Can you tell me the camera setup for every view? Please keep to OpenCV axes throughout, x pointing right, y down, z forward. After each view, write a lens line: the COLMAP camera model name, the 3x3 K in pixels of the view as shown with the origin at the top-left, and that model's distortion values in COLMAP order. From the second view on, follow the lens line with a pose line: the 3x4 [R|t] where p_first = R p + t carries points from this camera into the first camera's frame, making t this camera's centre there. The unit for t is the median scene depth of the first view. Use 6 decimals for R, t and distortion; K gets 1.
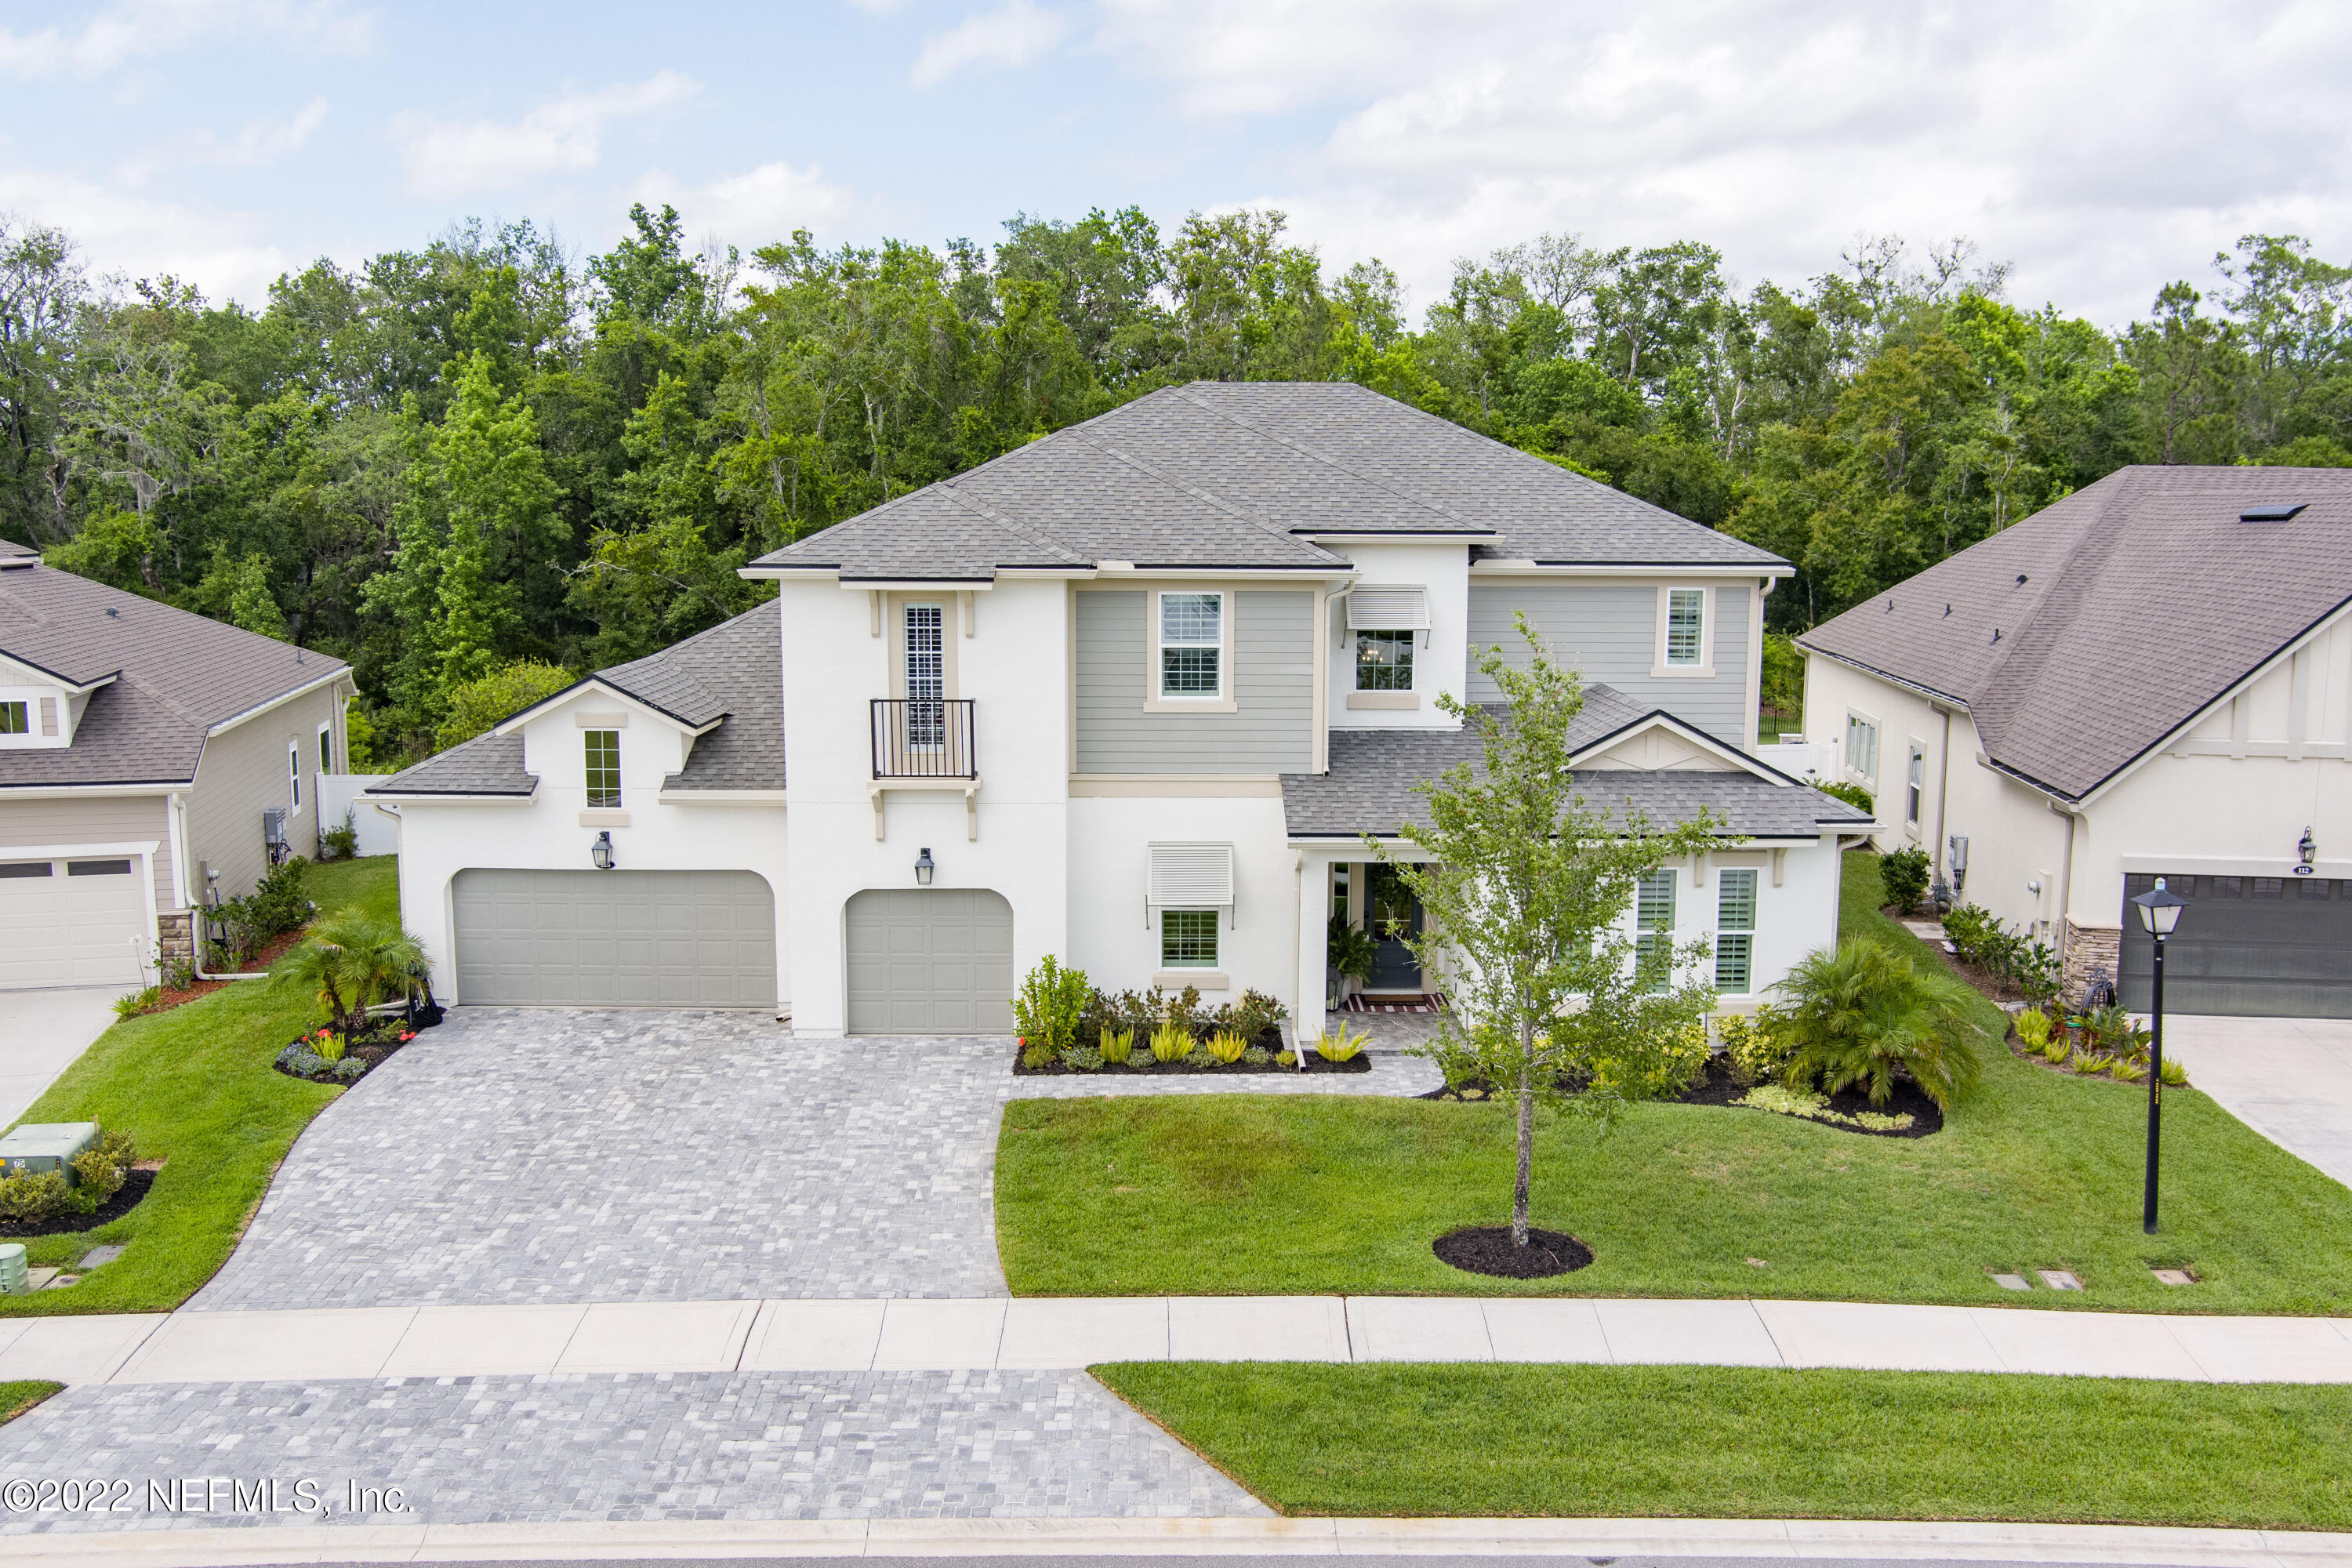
lens RADIAL K [[1919.9, 0, 1176.0], [0, 1919.9, 784.0], [0, 0, 1]] dist [-0.066701, -0.008823]
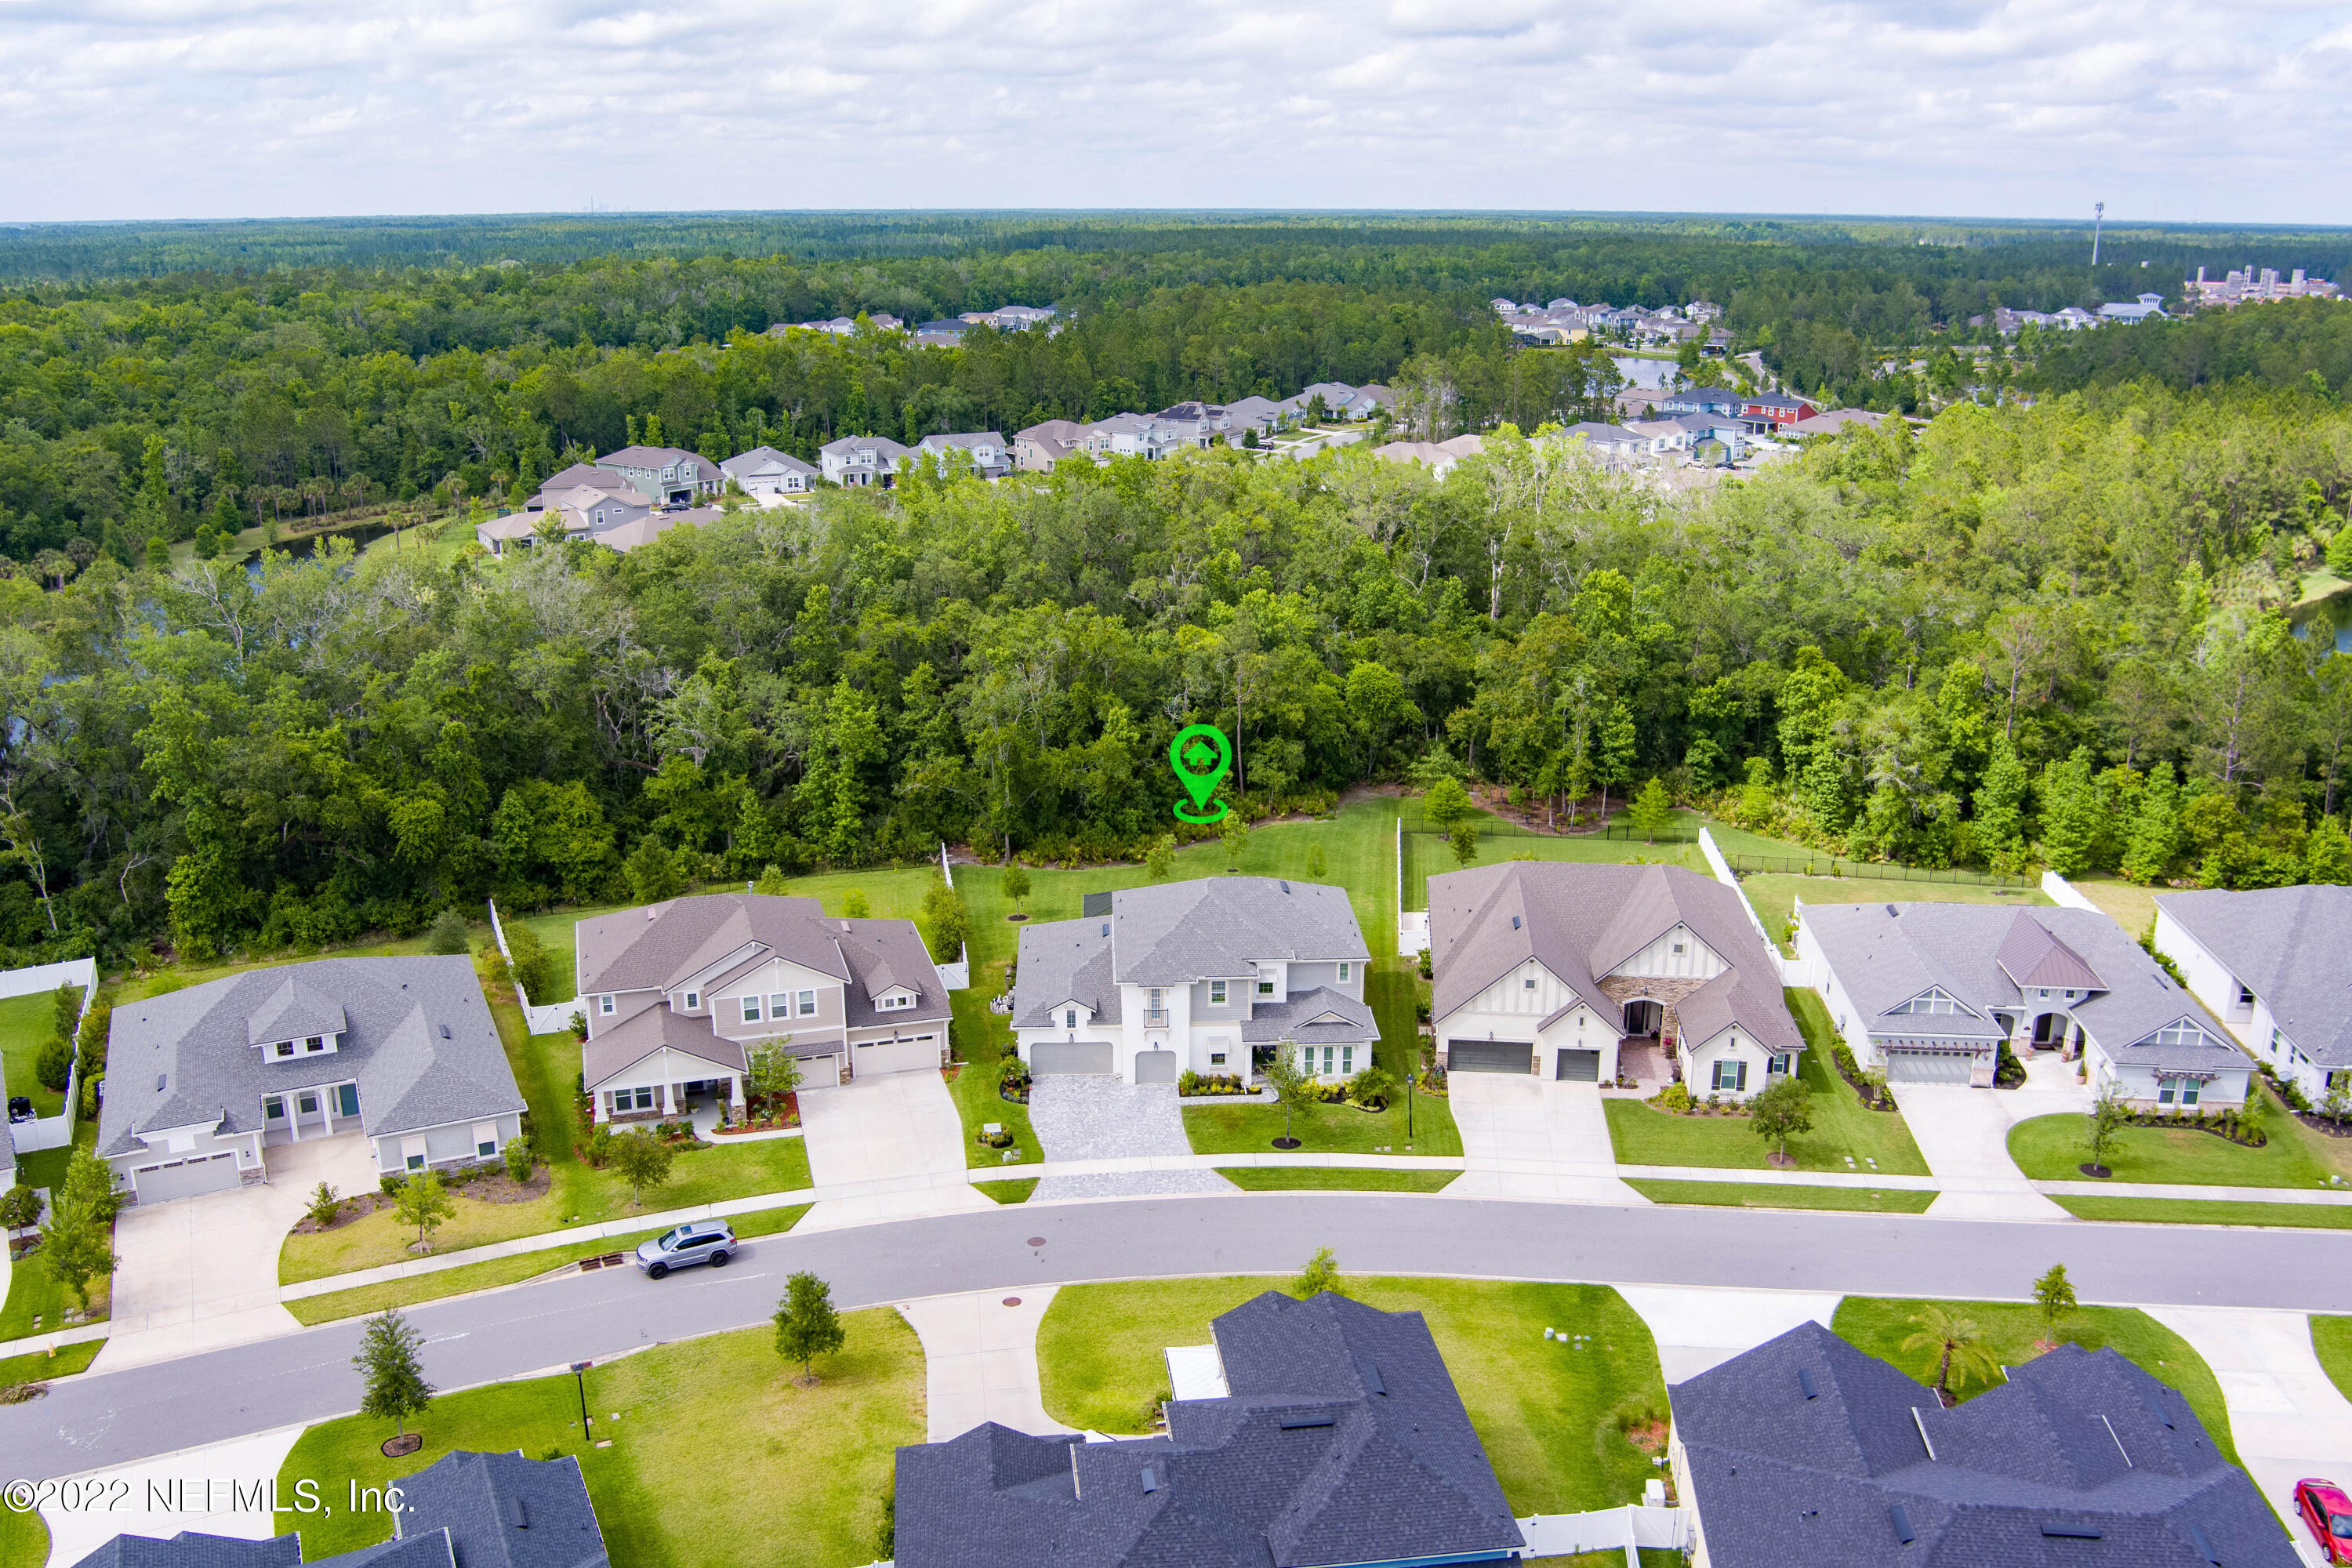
lens RADIAL K [[1919.9, 0, 1176.0], [0, 1919.9, 784.0], [0, 0, 1]] dist [-0.066701, -0.008823]
pose [[0.999240, -0.015063, 0.035947, -0.234002], [0.009782, 0.989705, 0.142790, -1.145678], [-0.037728, -0.142330, 0.989100, -3.128100]]
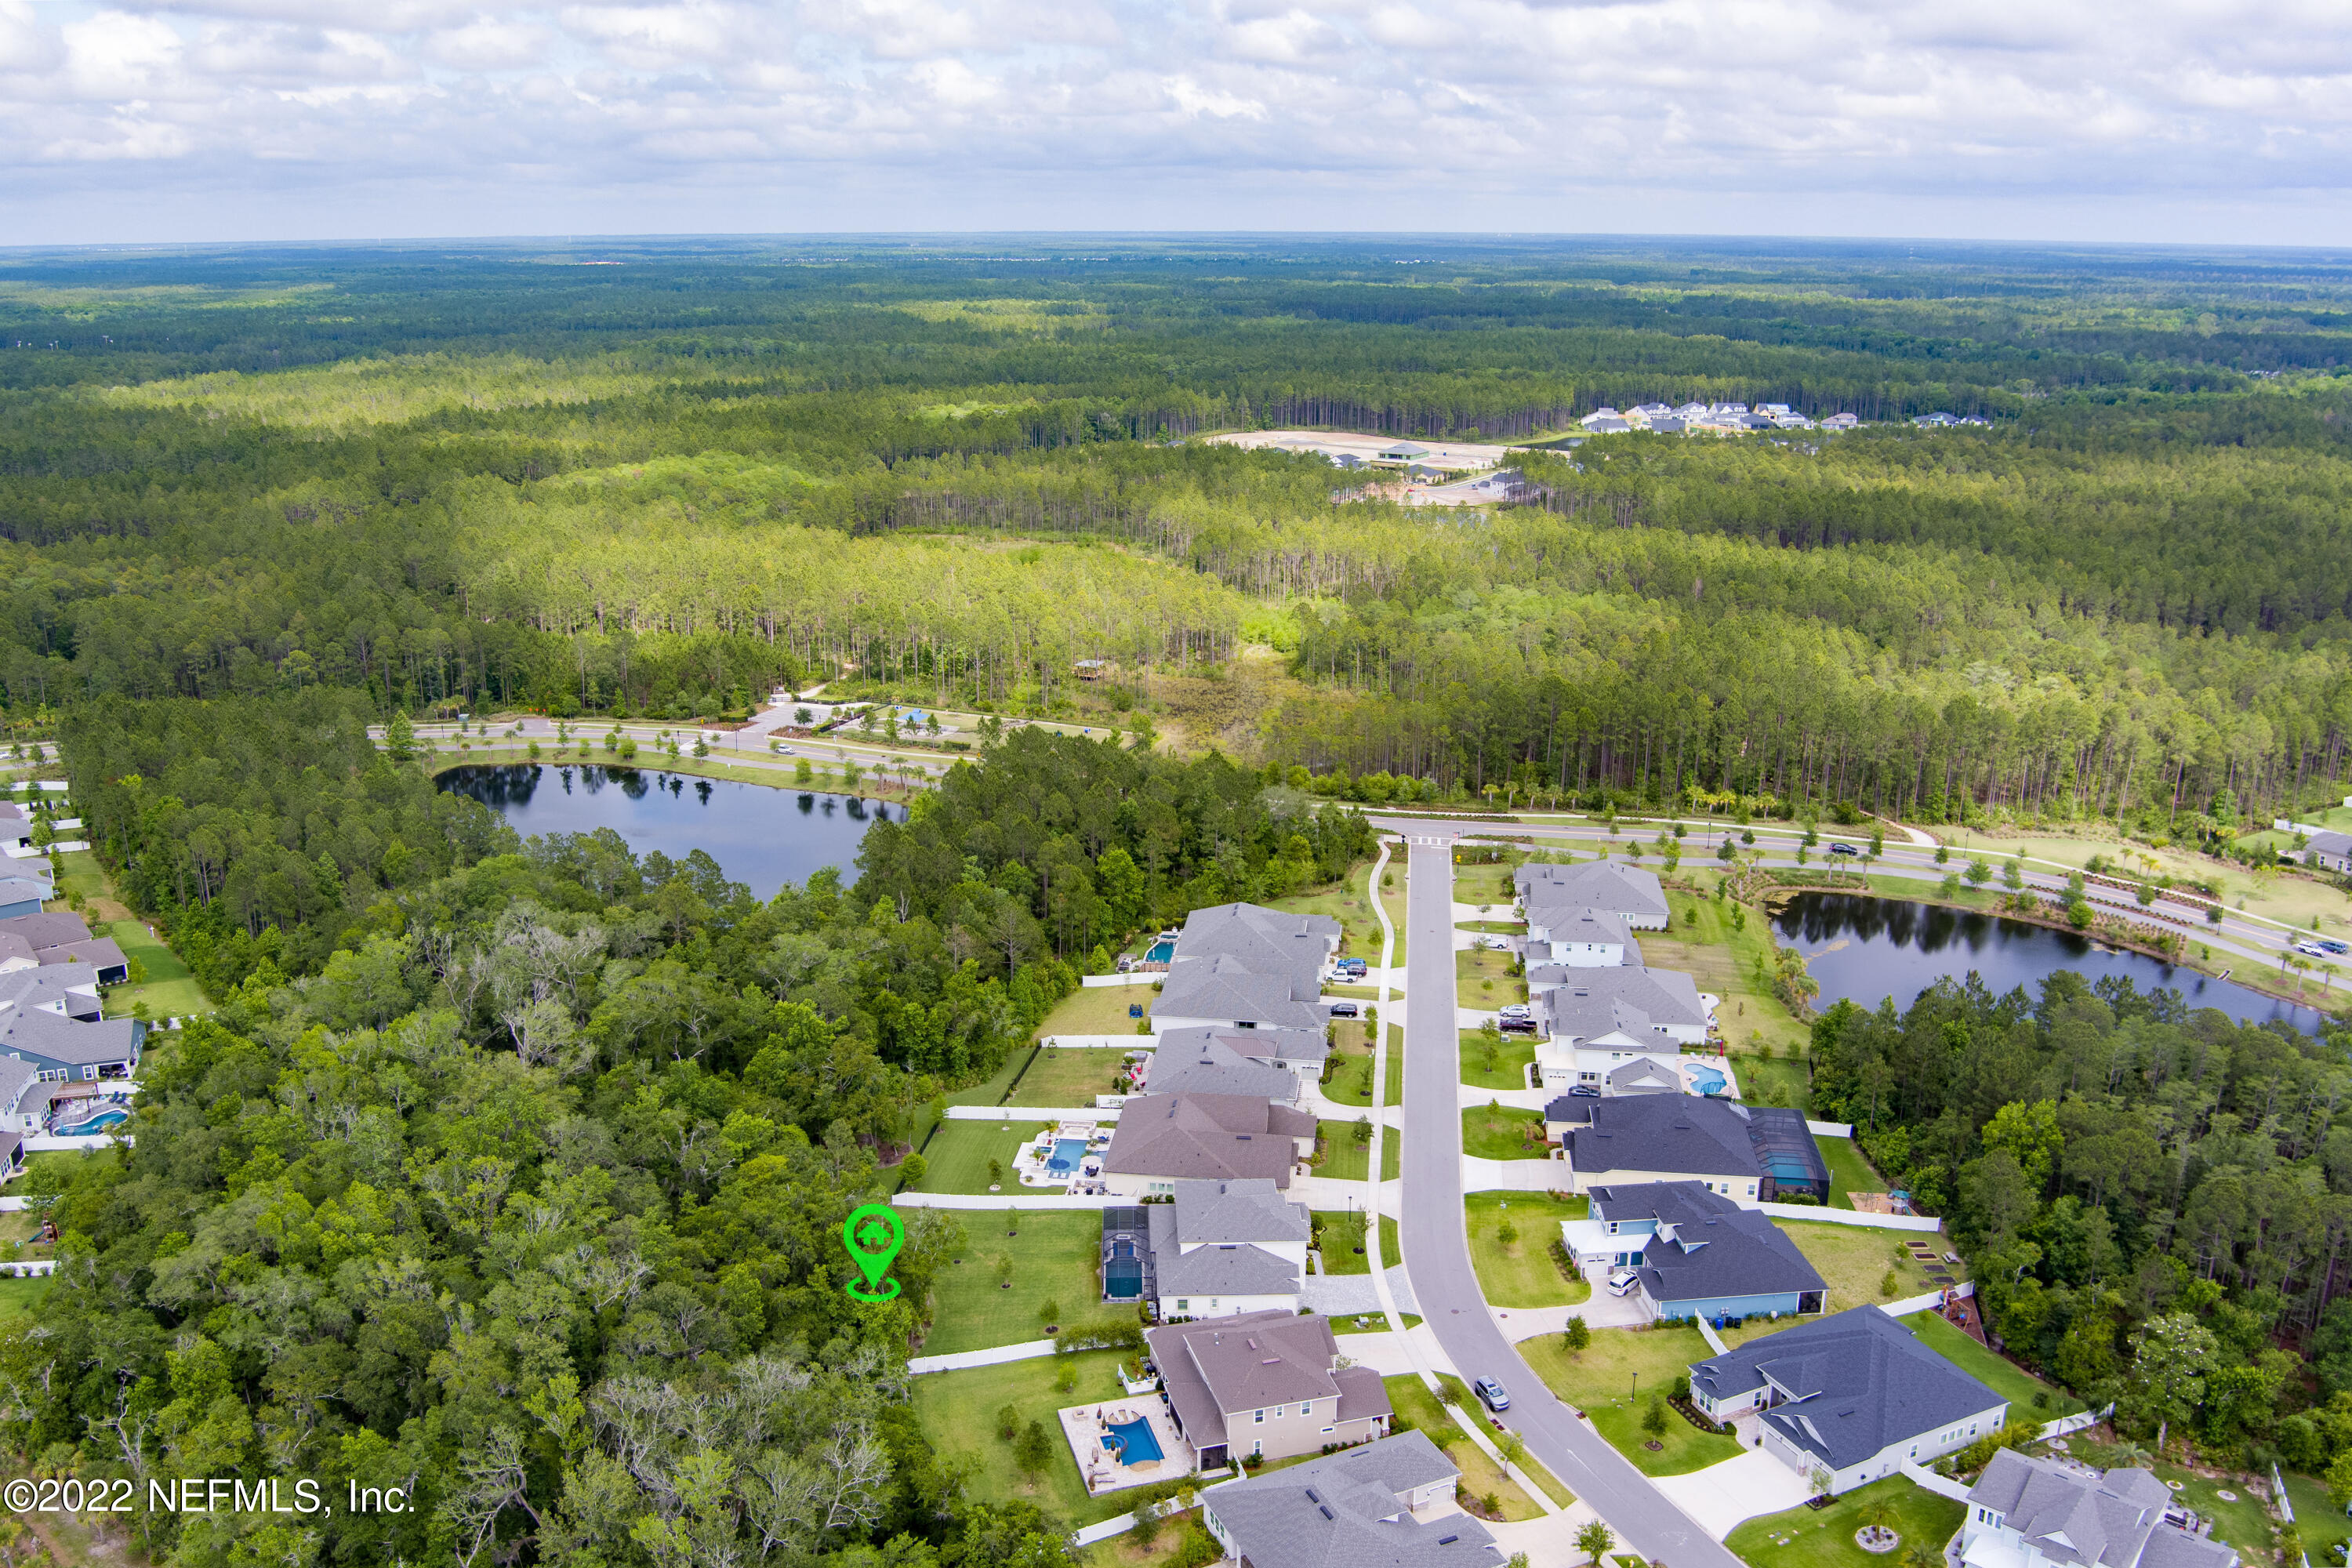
lens RADIAL K [[1919.9, 0, 1176.0], [0, 1919.9, 784.0], [0, 0, 1]] dist [-0.066701, -0.008823]
pose [[-0.028230, -0.283075, 0.958682, -7.587043], [0.146807, 0.947491, 0.284094, -4.441404], [-0.988762, 0.148761, 0.014810, 1.071528]]
